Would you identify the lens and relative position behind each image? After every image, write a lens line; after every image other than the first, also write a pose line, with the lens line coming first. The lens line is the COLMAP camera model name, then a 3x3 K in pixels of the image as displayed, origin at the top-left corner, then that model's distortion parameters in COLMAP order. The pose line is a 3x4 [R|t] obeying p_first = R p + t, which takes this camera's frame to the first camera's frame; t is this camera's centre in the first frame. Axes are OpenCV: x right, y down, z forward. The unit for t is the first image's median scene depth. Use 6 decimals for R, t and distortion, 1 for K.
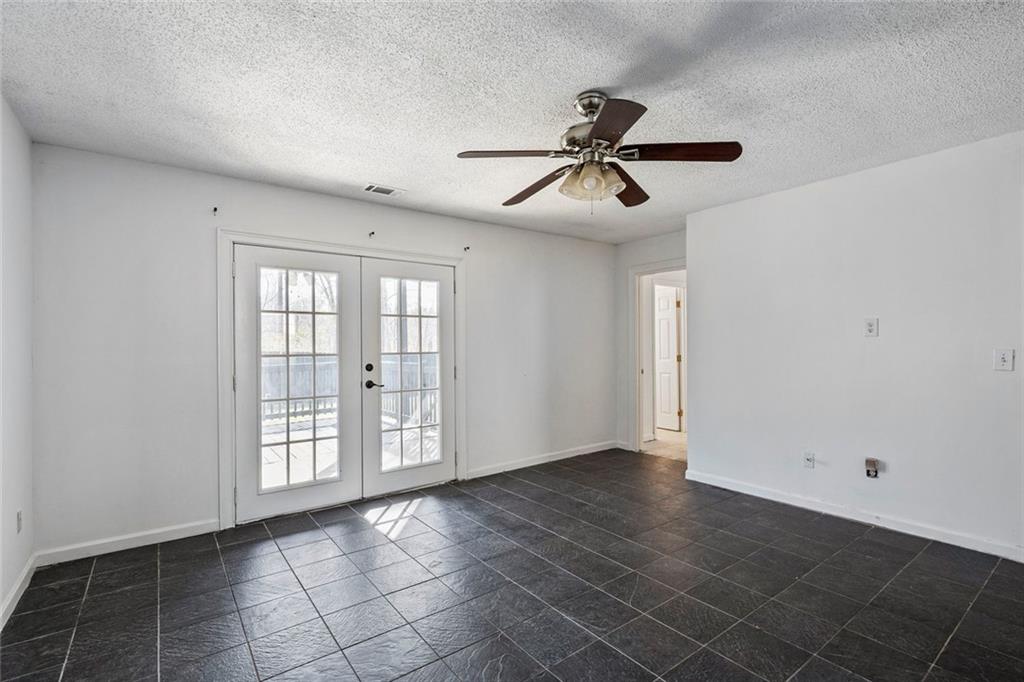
lens RADIAL K [[473.1, 0, 511.7], [0, 473.1, 345.4], [0, 0, 1]] dist [-0.001309, -0.000123]
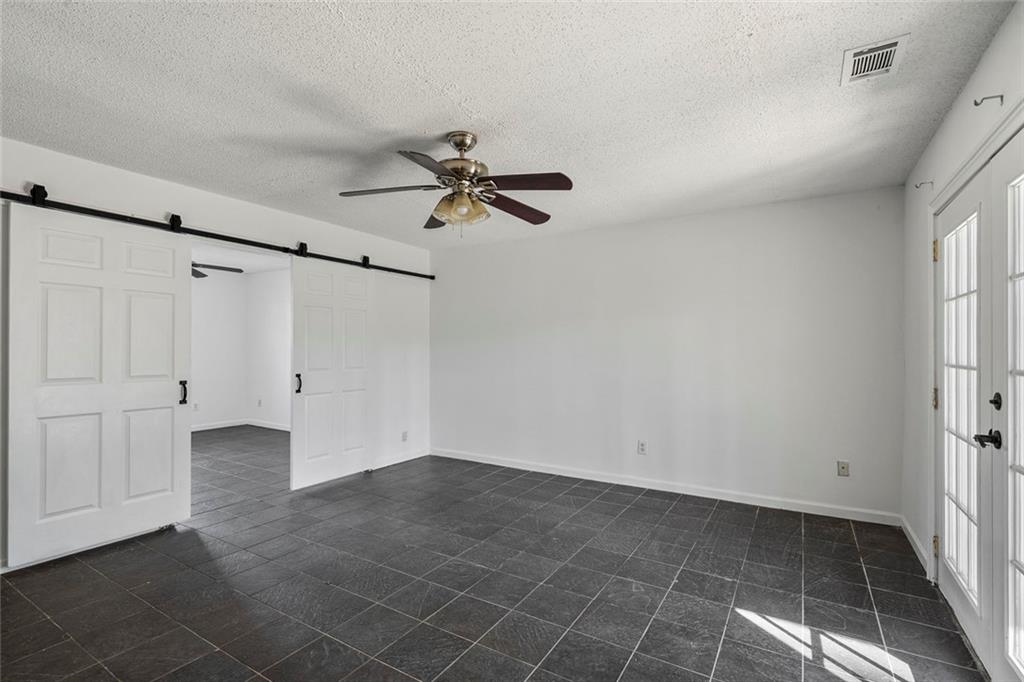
lens RADIAL K [[475.6, 0, 511.5], [0, 475.6, 348.1], [0, 0, 1]] dist [-0.001587, -0.000275]
pose [[-0.930495, 0.003814, -0.366284, 0.285894], [0.003229, 0.999992, 0.002211, -0.004958], [0.366290, 0.000875, -0.930500, 1.255375]]
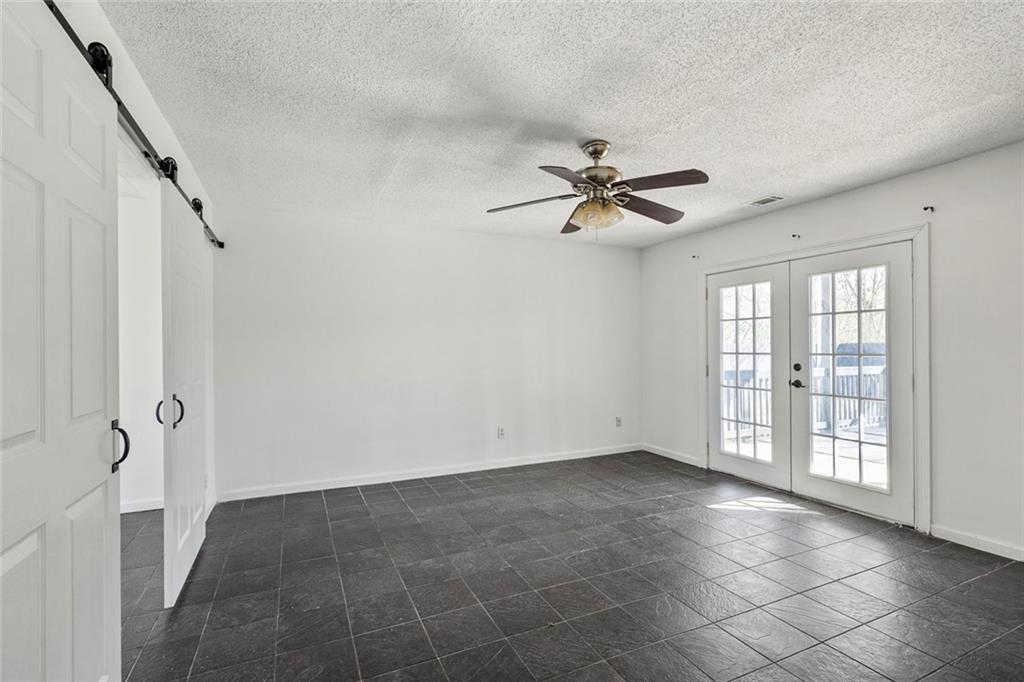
lens RADIAL K [[473.1, 0, 511.7], [0, 473.1, 345.4], [0, 0, 1]] dist [-0.001309, -0.000123]
pose [[-0.211224, 0.003975, -0.977430, 0.834484], [0.005177, 0.999982, 0.002948, -0.006292], [0.977424, -0.004437, -0.211241, 0.616531]]
